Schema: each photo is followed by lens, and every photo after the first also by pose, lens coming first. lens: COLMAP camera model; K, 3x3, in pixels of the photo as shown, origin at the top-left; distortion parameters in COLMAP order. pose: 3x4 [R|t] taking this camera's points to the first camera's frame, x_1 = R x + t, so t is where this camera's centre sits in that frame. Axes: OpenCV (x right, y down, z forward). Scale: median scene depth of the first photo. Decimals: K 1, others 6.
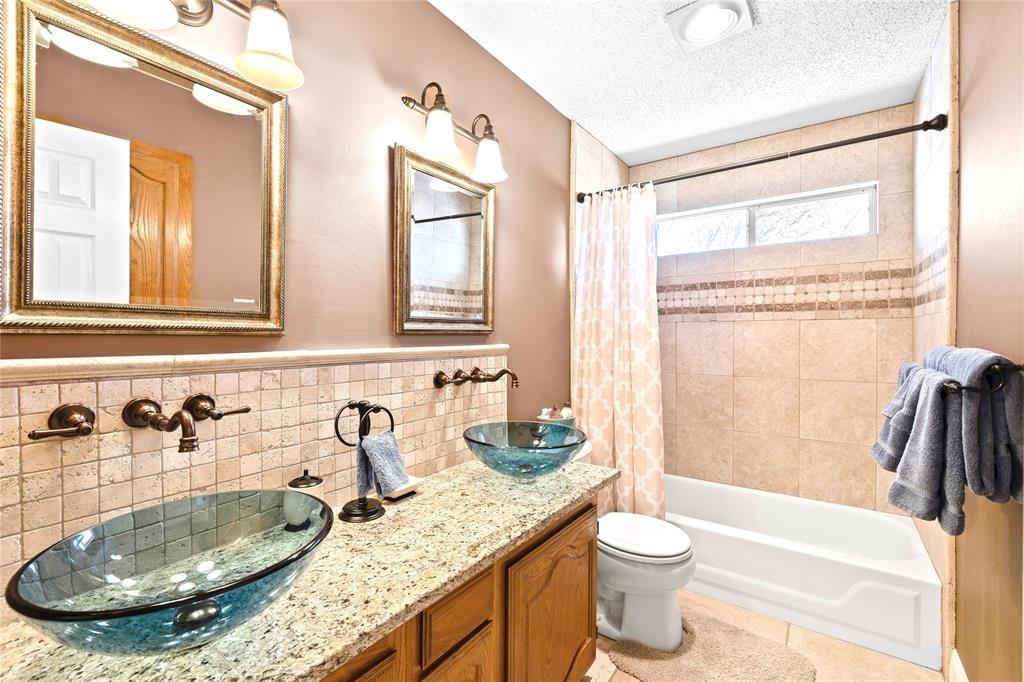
lens RADIAL K [[441.6, 0, 512.0], [0, 441.6, 341.0], [0, 0, 1]] dist [0.000119, 0.000247]
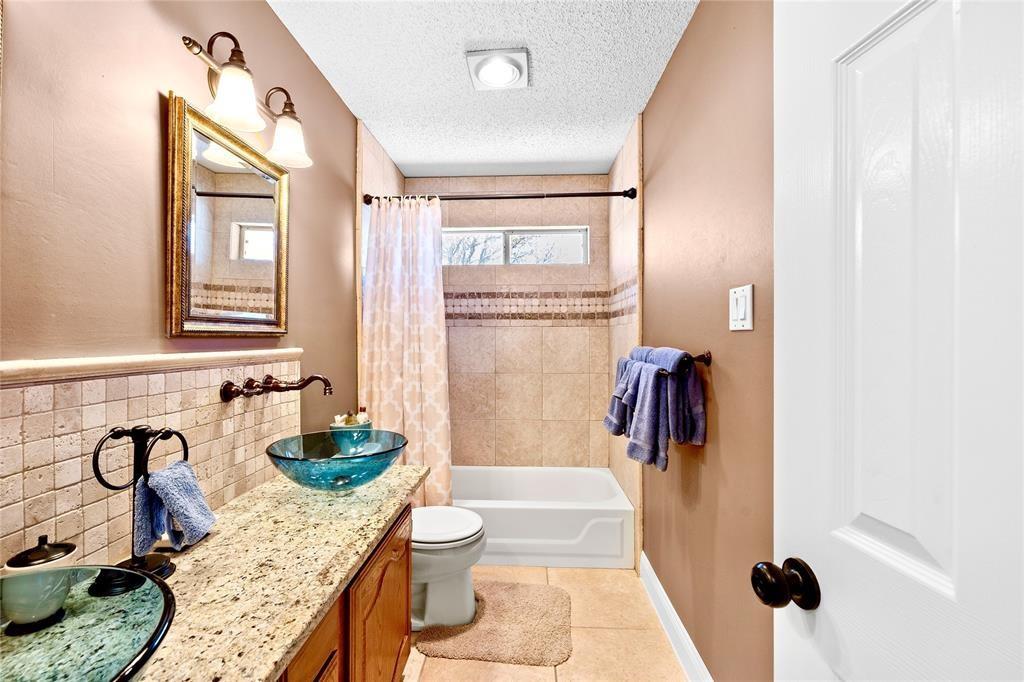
lens RADIAL K [[425.5, 0, 512.0], [0, 425.5, 341.0], [0, 0, 1]] dist [-0.000679, 0.000160]
pose [[0.839890, -0.001579, 0.542755, -0.121631], [0.005120, 0.999974, -0.005014, -0.000435], [-0.542733, 0.006990, 0.839876, 0.033154]]
